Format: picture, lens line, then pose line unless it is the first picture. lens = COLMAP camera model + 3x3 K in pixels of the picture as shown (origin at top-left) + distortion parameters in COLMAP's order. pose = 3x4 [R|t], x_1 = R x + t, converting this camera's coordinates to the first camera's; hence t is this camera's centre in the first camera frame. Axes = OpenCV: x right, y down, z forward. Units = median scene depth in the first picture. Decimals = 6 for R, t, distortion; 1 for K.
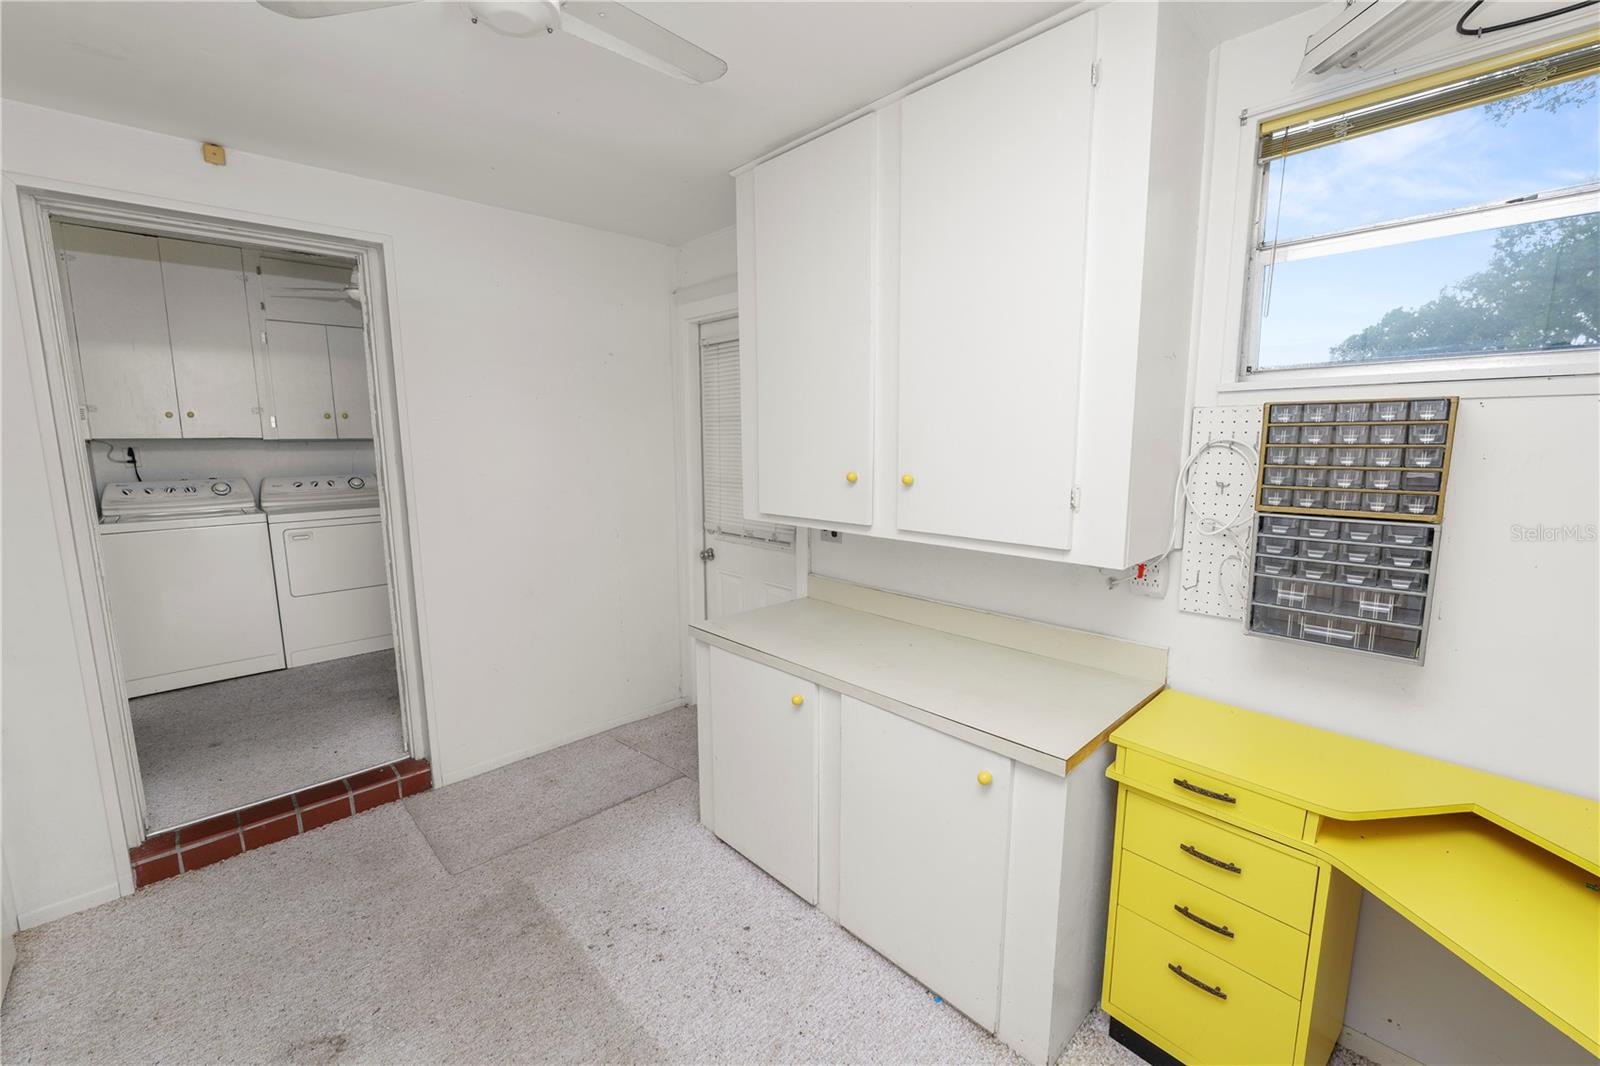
lens RADIAL K [[649.6, 0, 799.2], [0, 649.6, 522.3], [0, 0, 1]] dist [-0.013025, -0.000003]
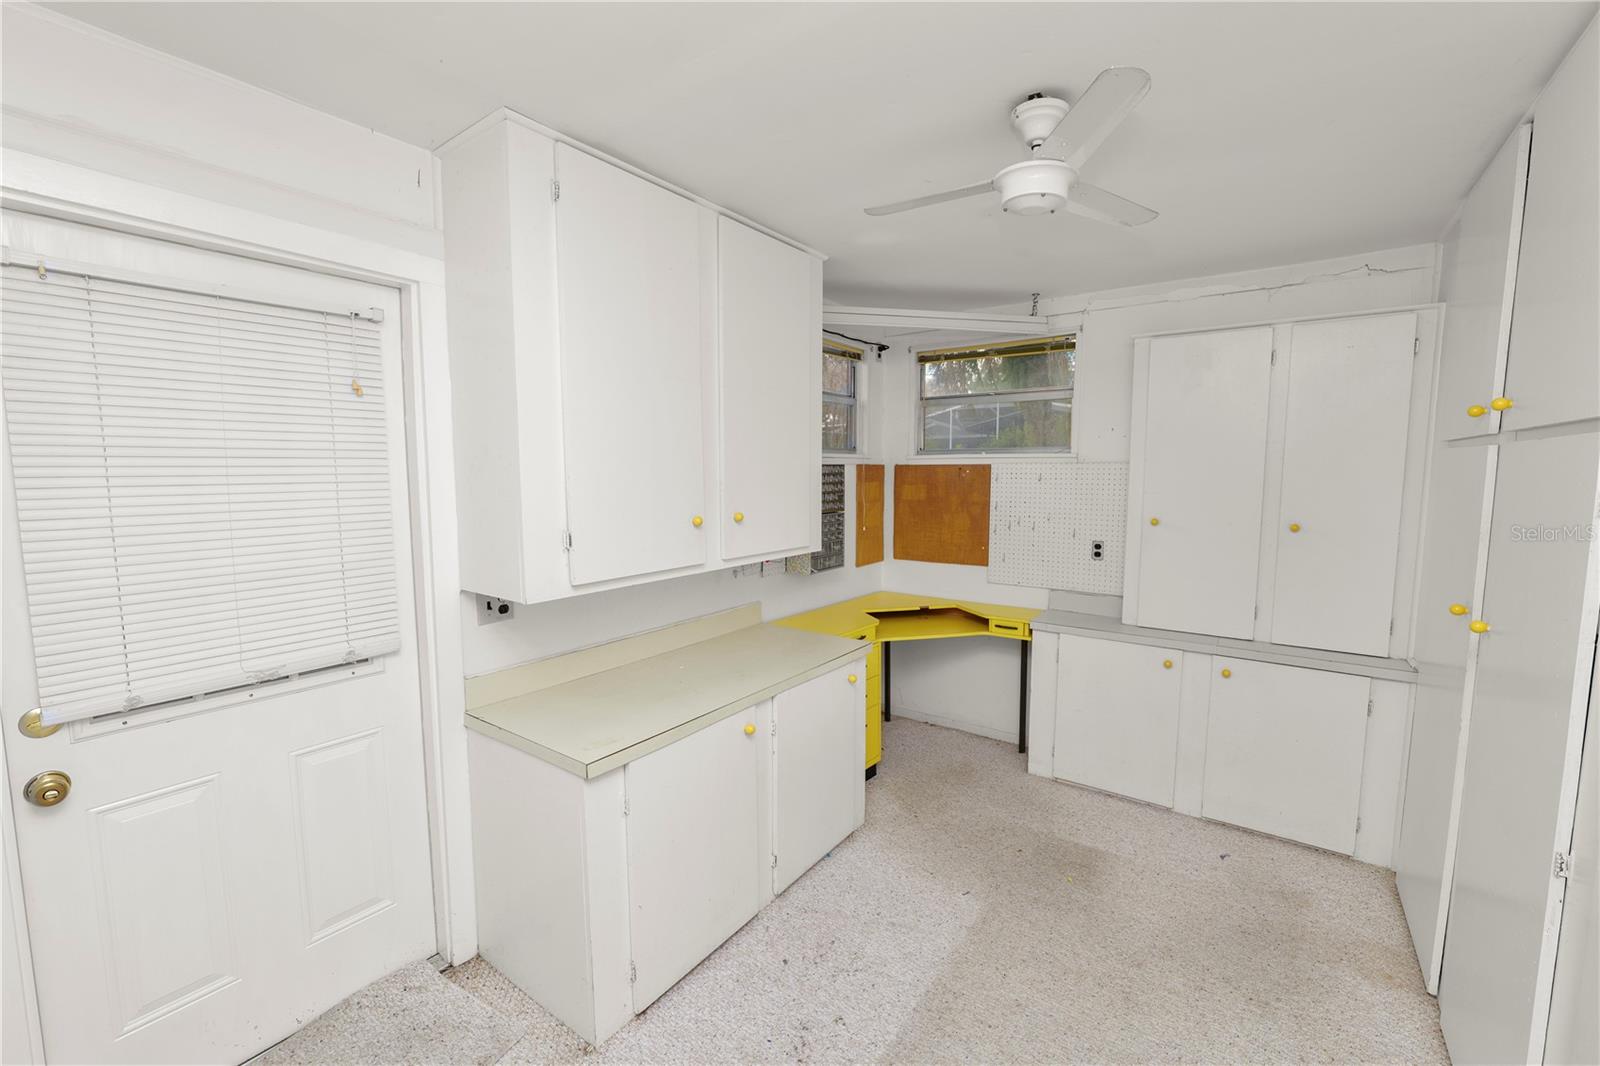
lens RADIAL K [[649.6, 0, 802.8], [0, 649.6, 541.6], [0, 0, 1]] dist [-0.013025, -0.000003]
pose [[-0.178551, -0.088673, 0.979927, -1.081948], [0.148832, 0.982037, 0.115982, -0.139223], [-0.972609, 0.166553, -0.162146, 1.091463]]
